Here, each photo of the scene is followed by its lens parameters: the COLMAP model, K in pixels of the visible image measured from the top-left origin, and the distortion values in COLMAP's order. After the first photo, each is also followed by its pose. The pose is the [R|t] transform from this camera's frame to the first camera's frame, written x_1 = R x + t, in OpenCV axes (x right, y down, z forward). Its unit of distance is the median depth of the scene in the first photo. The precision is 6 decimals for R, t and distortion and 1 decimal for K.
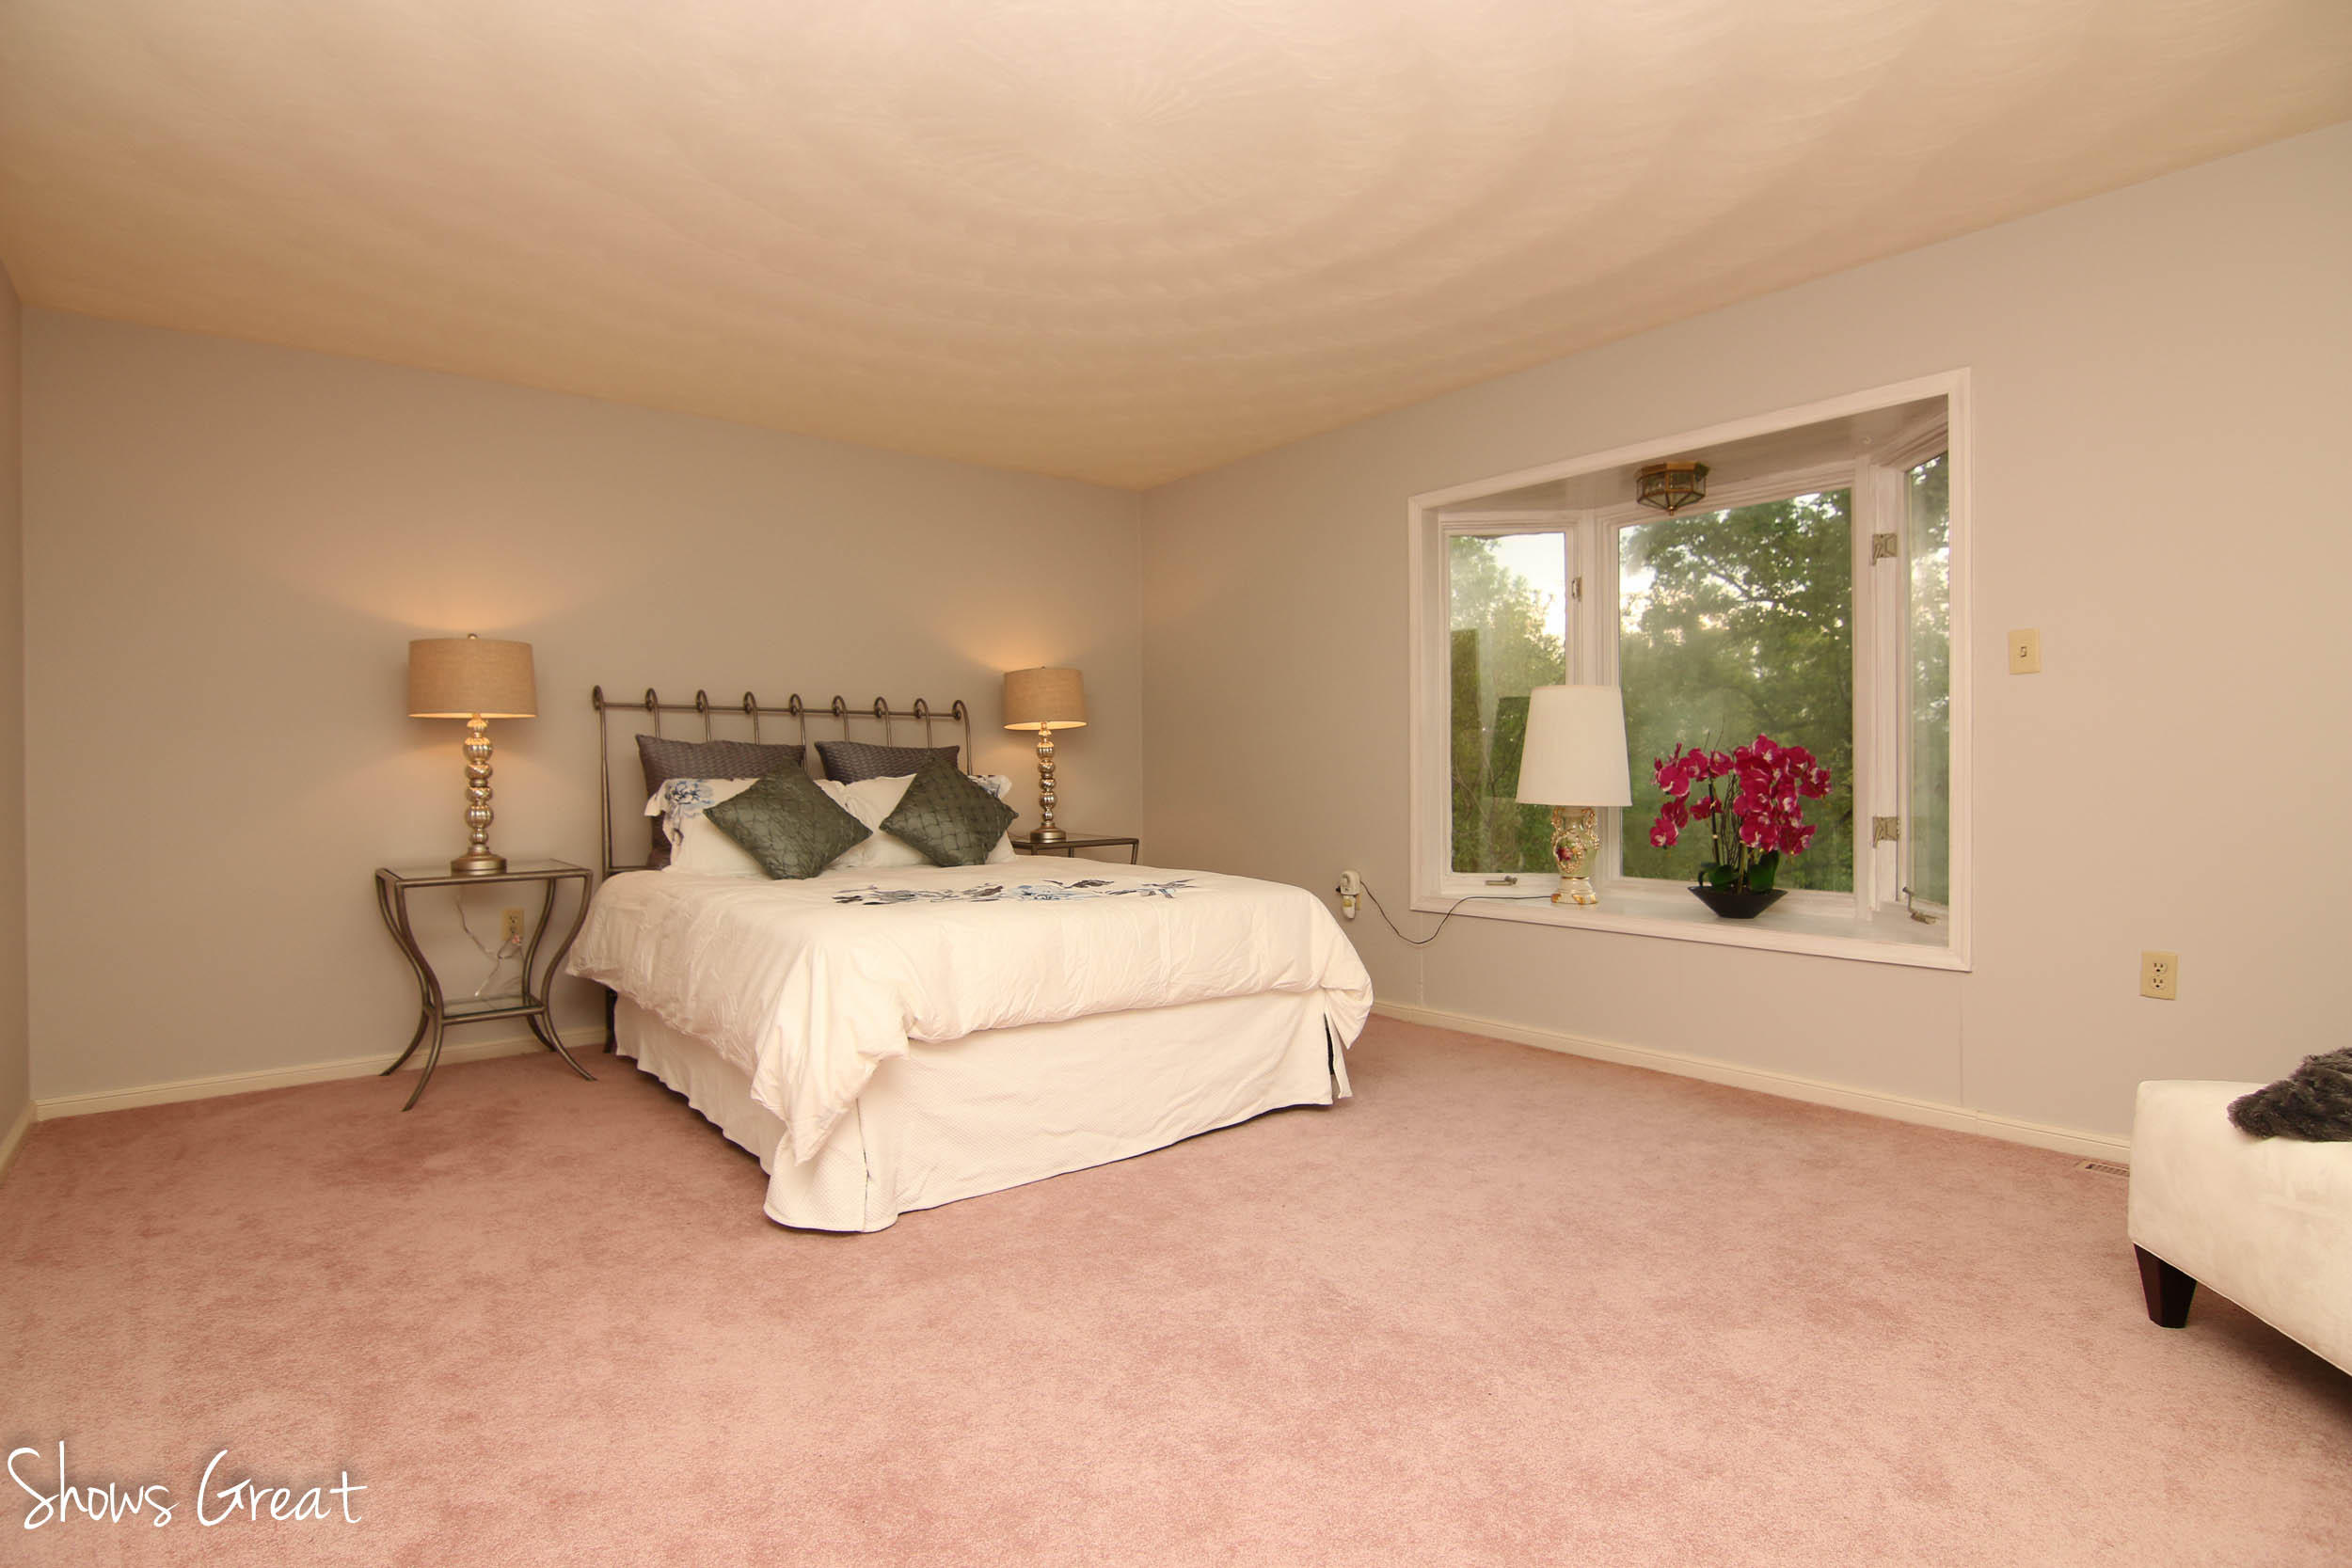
lens RADIAL K [[1187.5, 0, 1176.9], [0, 1187.5, 781.7], [0, 0, 1]] dist [-0.006247, -0.010322]
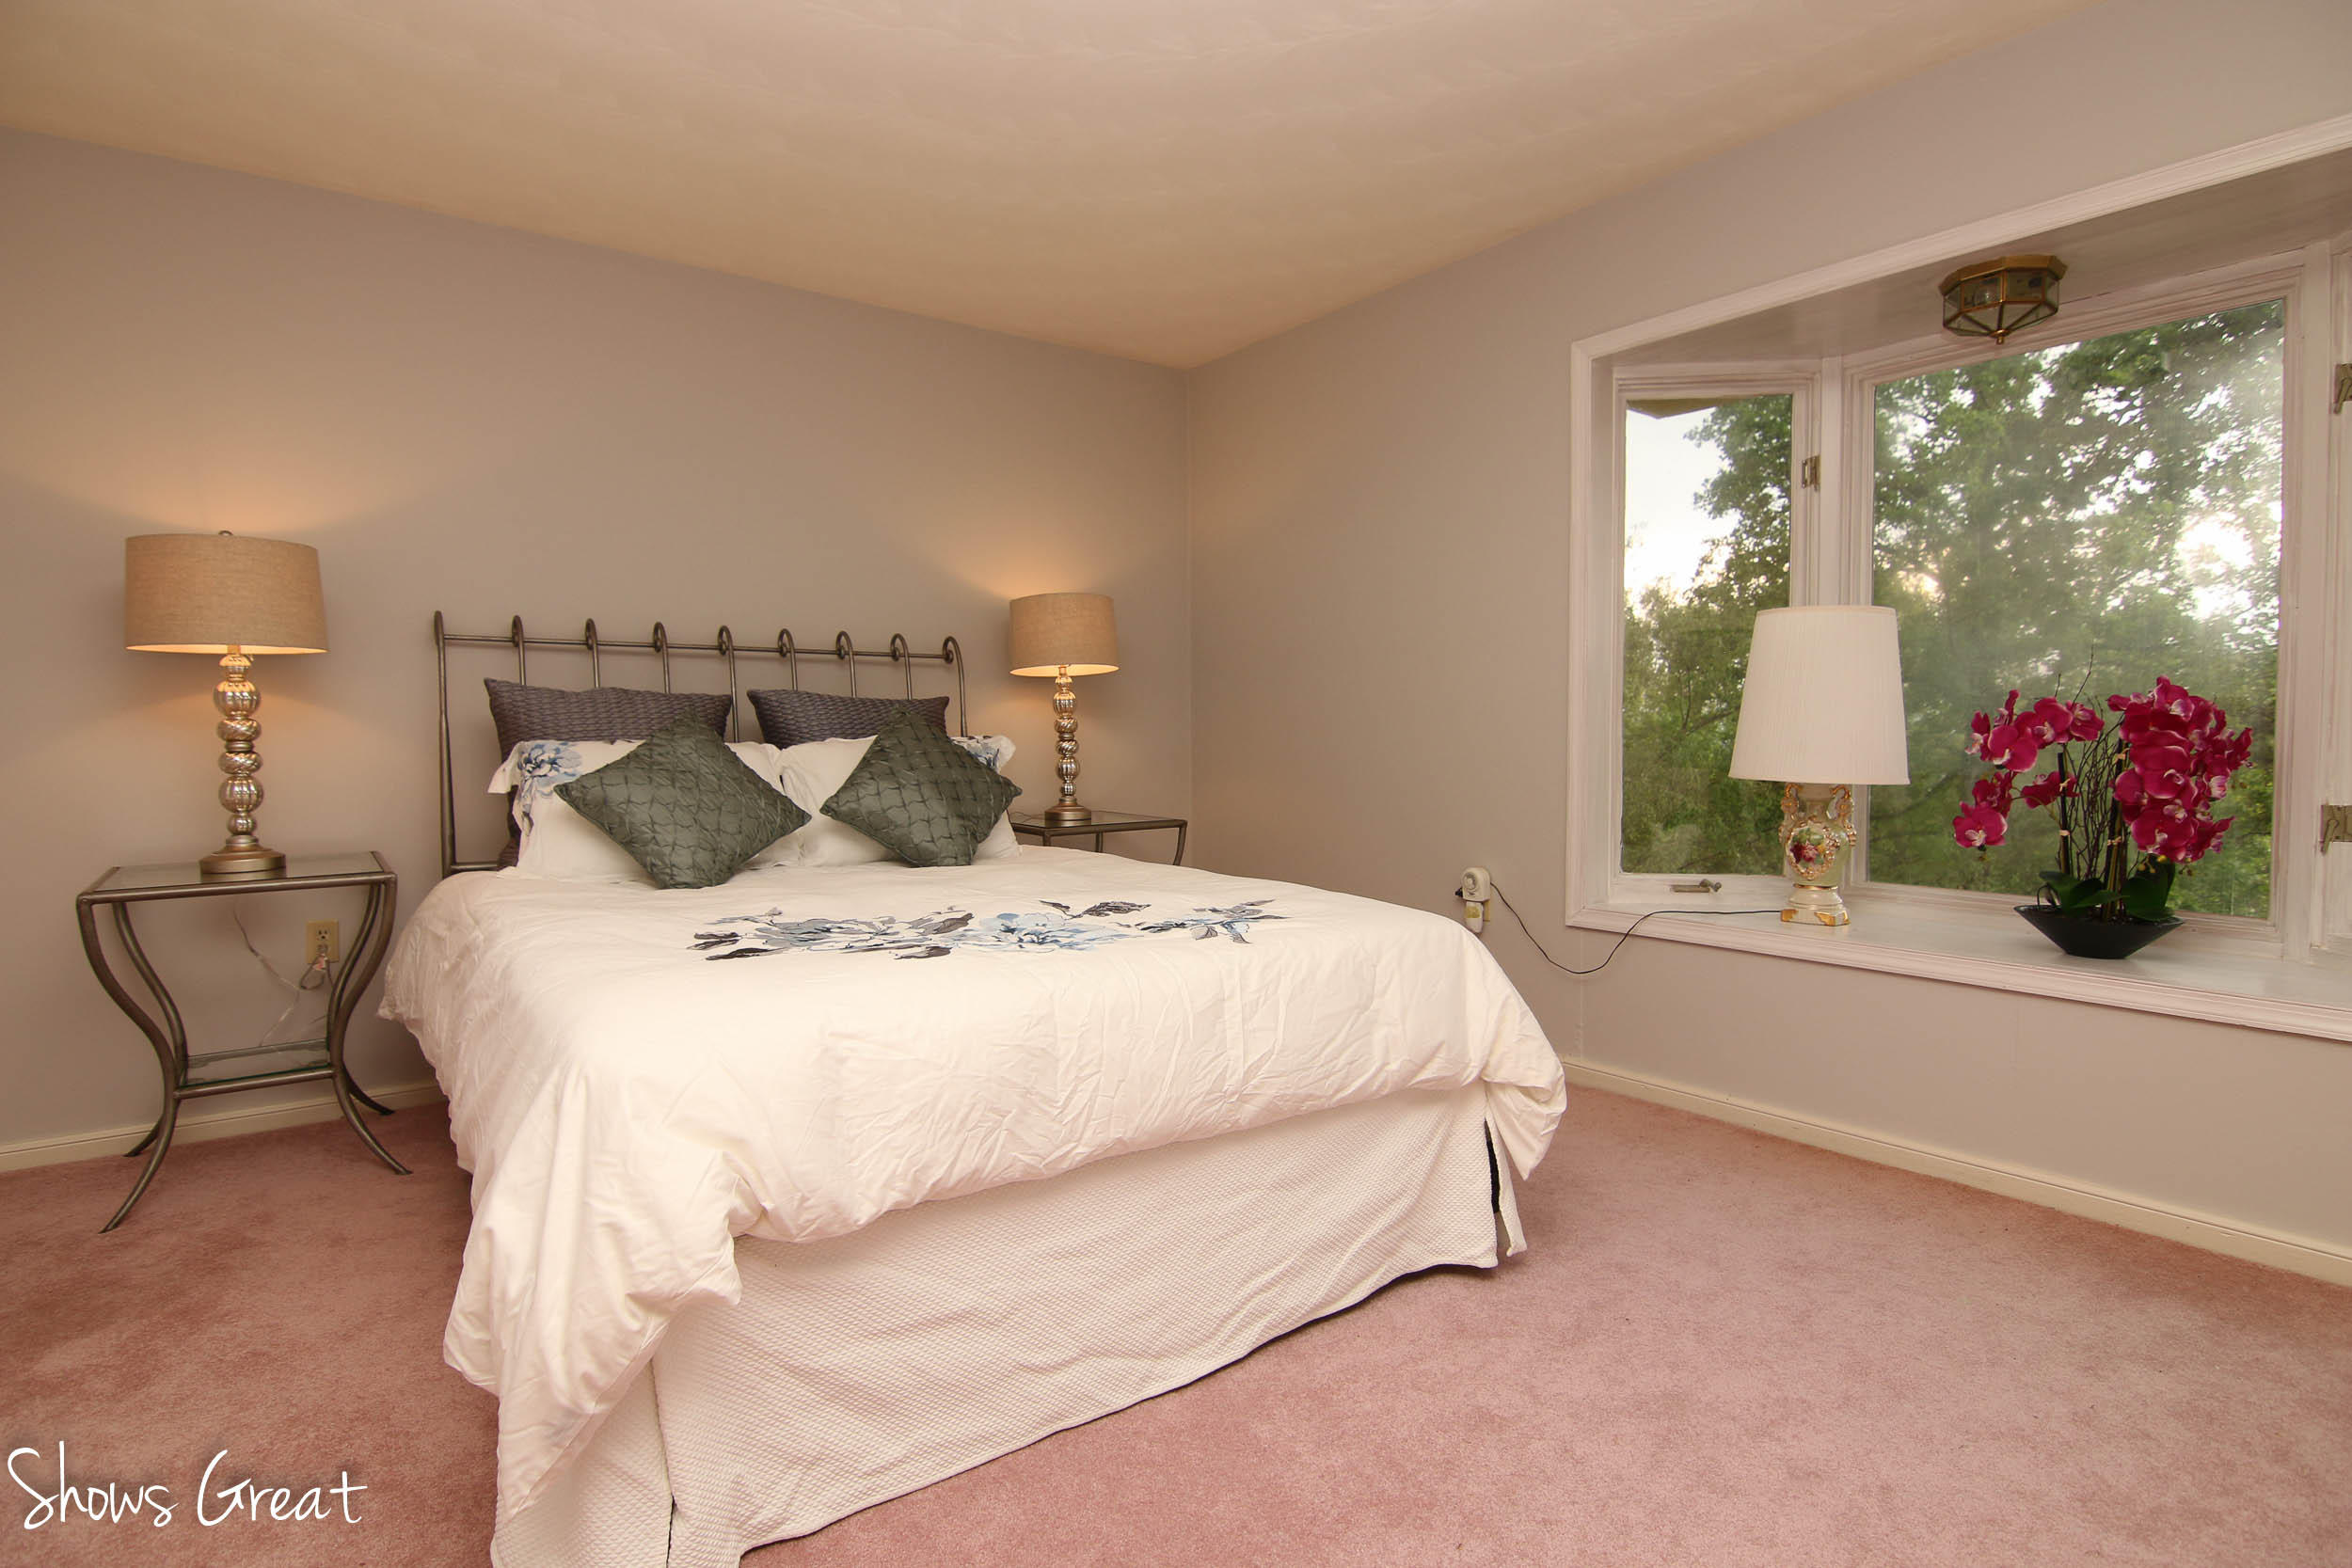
lens RADIAL K [[1187.5, 0, 1175.7], [0, 1187.5, 778.6], [0, 0, 1]] dist [-0.006247, -0.010322]
pose [[0.999248, 0.003335, -0.038624, -0.013164], [-0.002106, 0.999492, 0.031806, -0.003523], [0.038710, -0.031701, 0.998748, 0.329287]]
